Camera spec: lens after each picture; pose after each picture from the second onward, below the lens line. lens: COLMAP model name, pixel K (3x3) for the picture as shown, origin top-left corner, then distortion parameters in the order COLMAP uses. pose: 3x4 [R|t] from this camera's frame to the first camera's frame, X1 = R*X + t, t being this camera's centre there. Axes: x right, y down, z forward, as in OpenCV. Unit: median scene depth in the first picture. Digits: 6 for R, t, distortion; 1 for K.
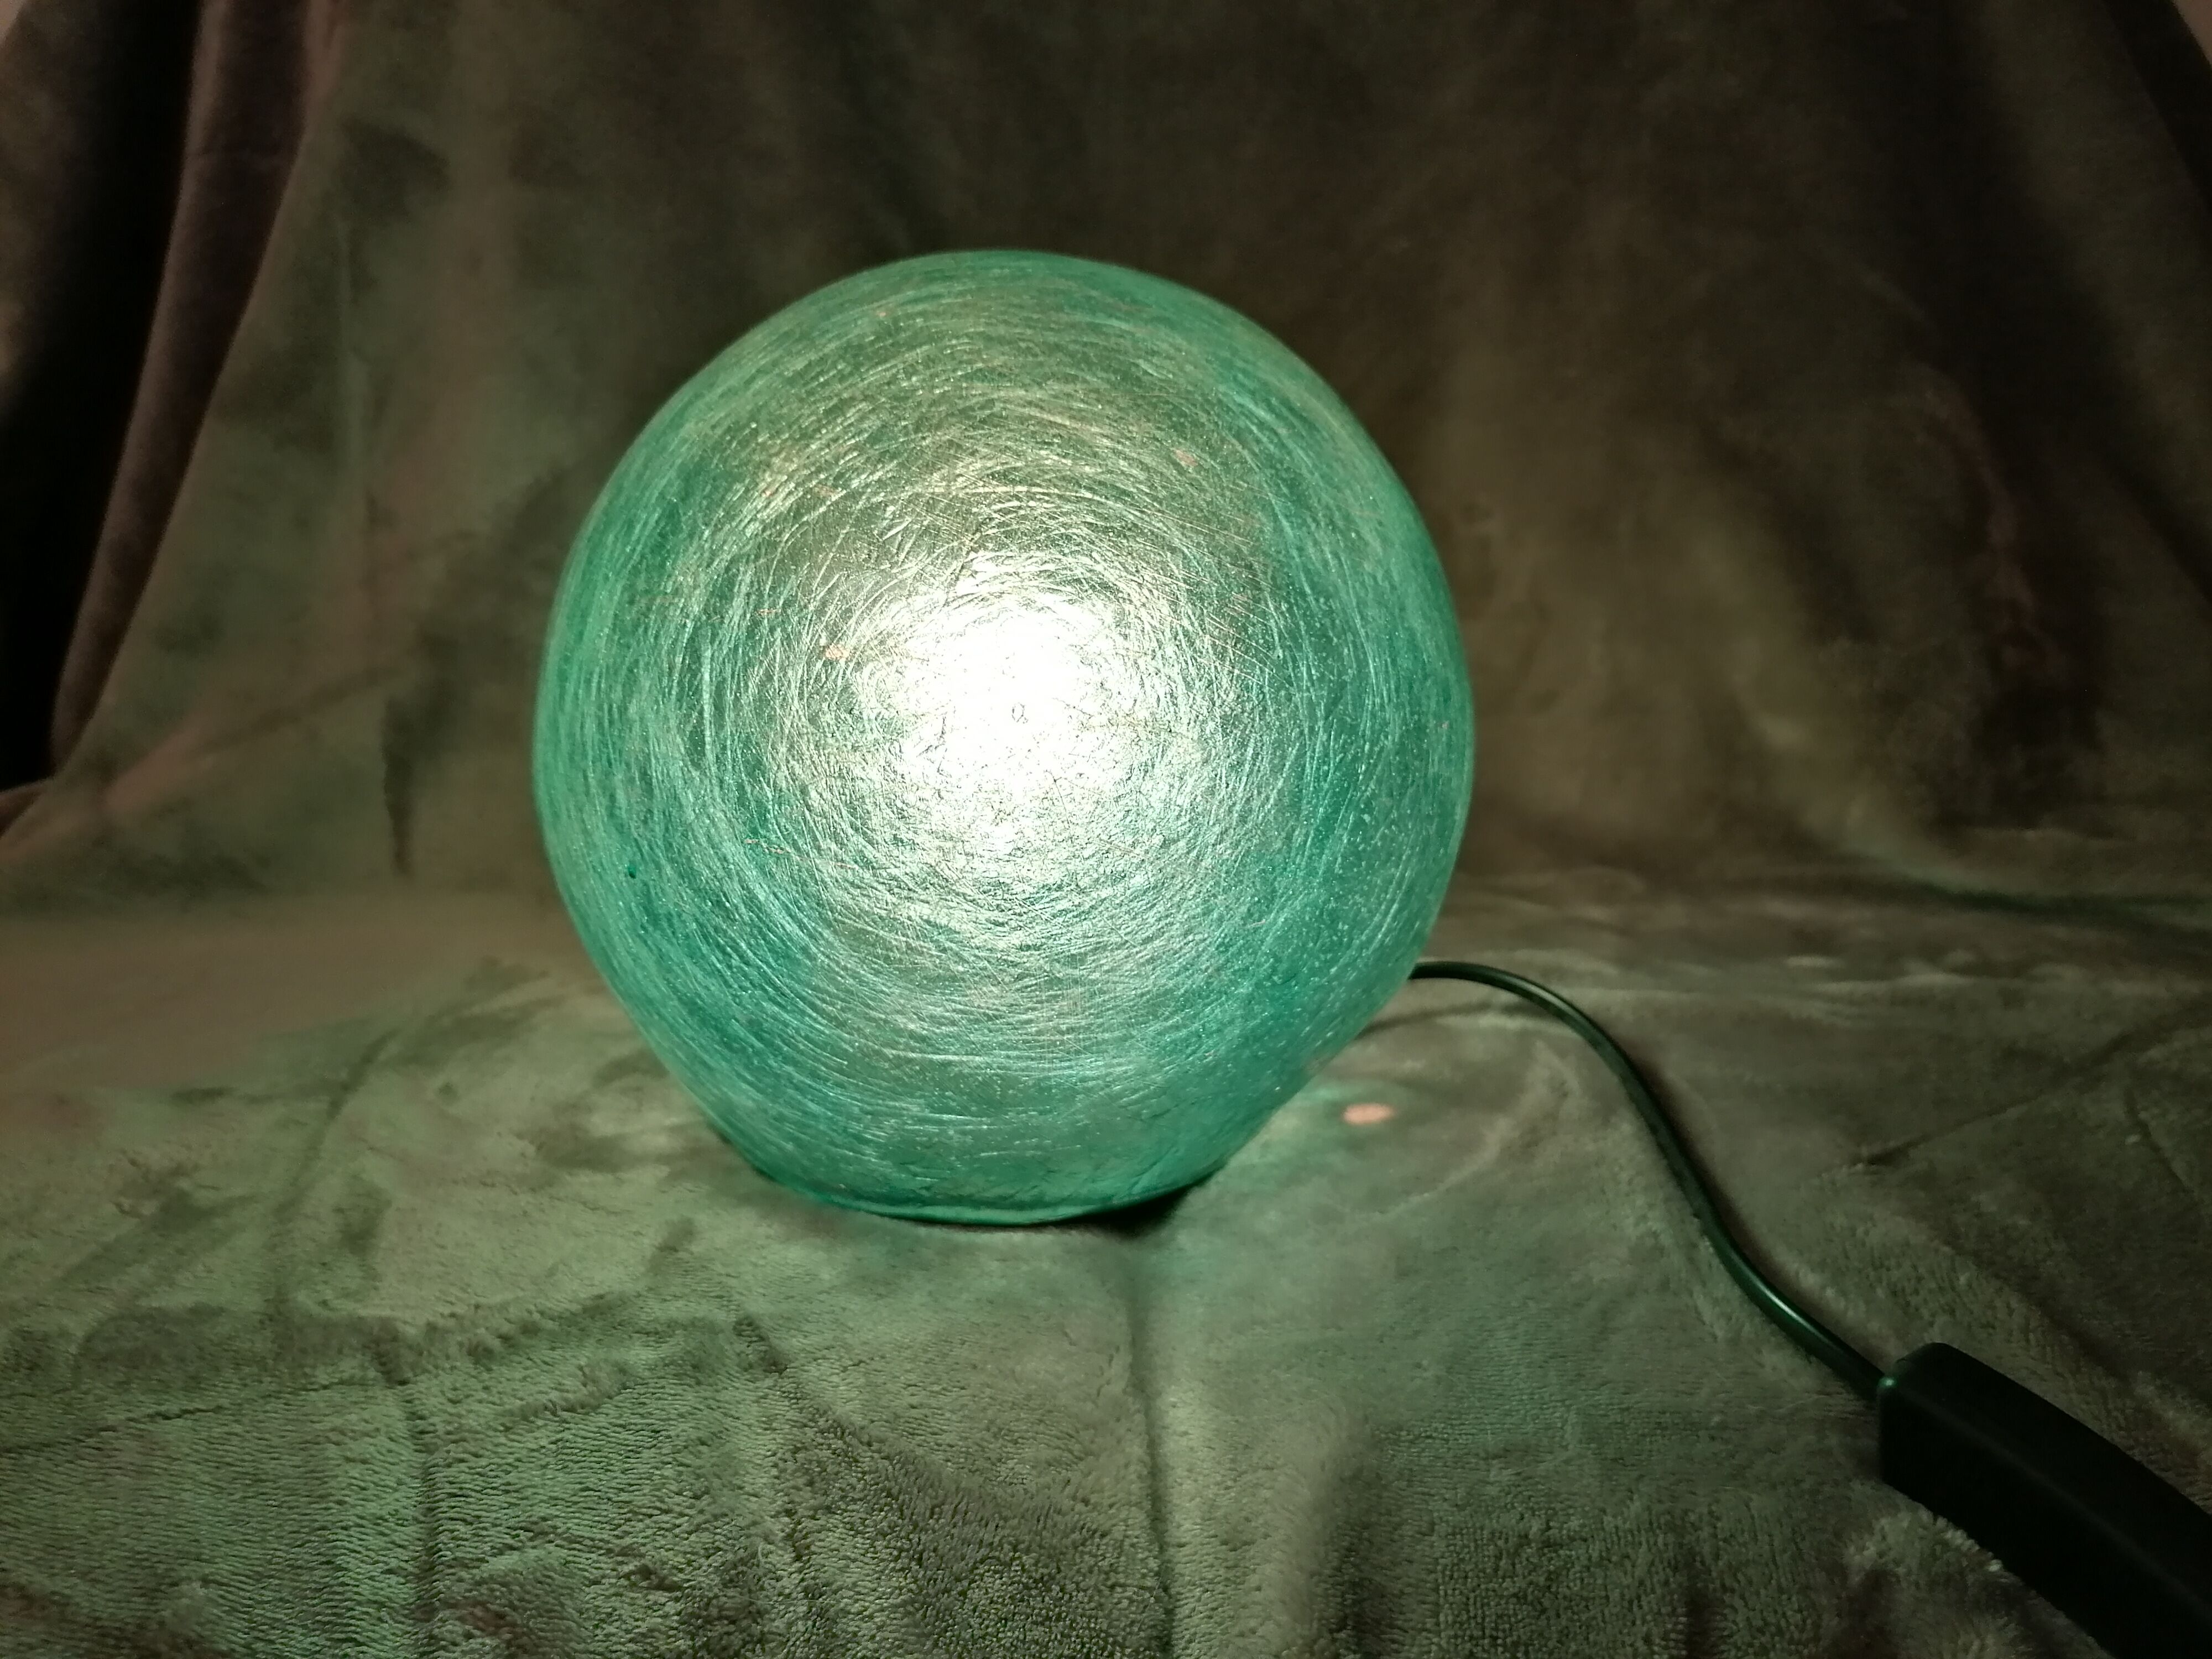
lens RADIAL K [[1762.8, 0, 1095.4], [0, 1762.8, 839.6], [0, 0, 1]] dist [0.066448, -0.124204]
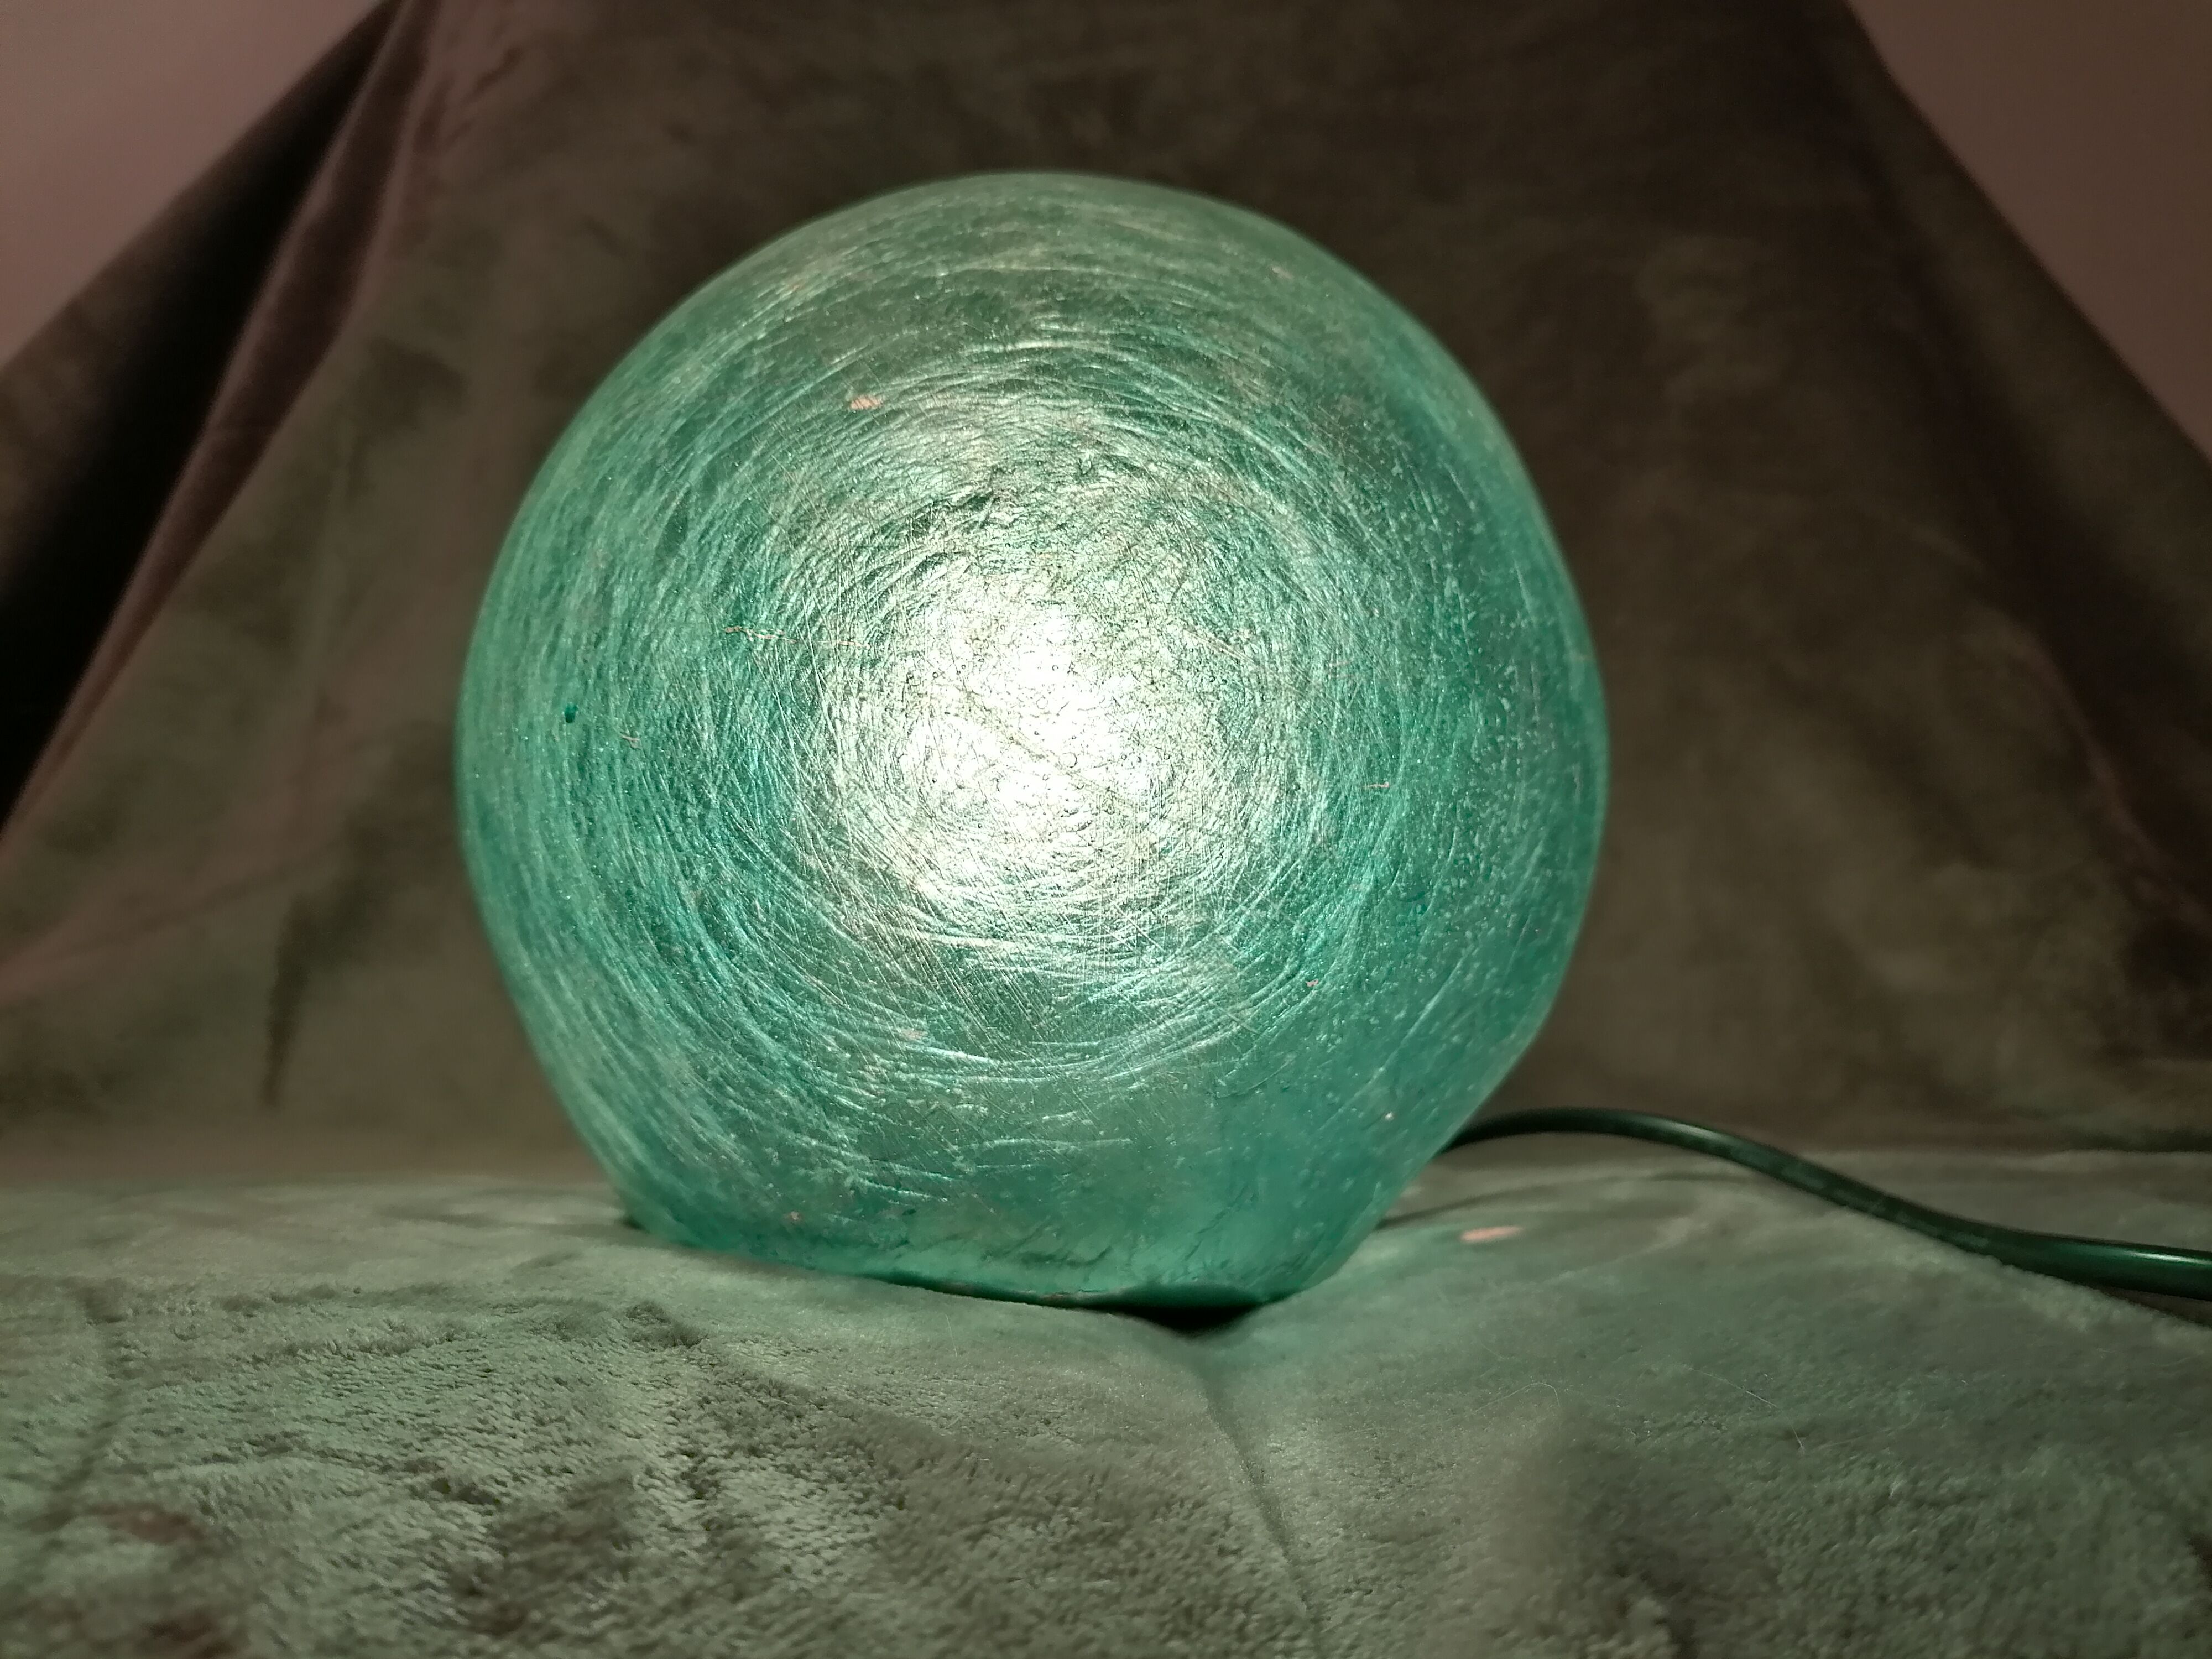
lens RADIAL K [[1762.8, 0, 1101.2], [0, 1762.8, 819.5], [0, 0, 1]] dist [0.066448, -0.124204]
pose [[0.999002, 0.039532, 0.020792, -0.042268], [-0.028442, 0.921926, -0.386321, 0.342628], [-0.034441, 0.385344, 0.922130, 0.284001]]
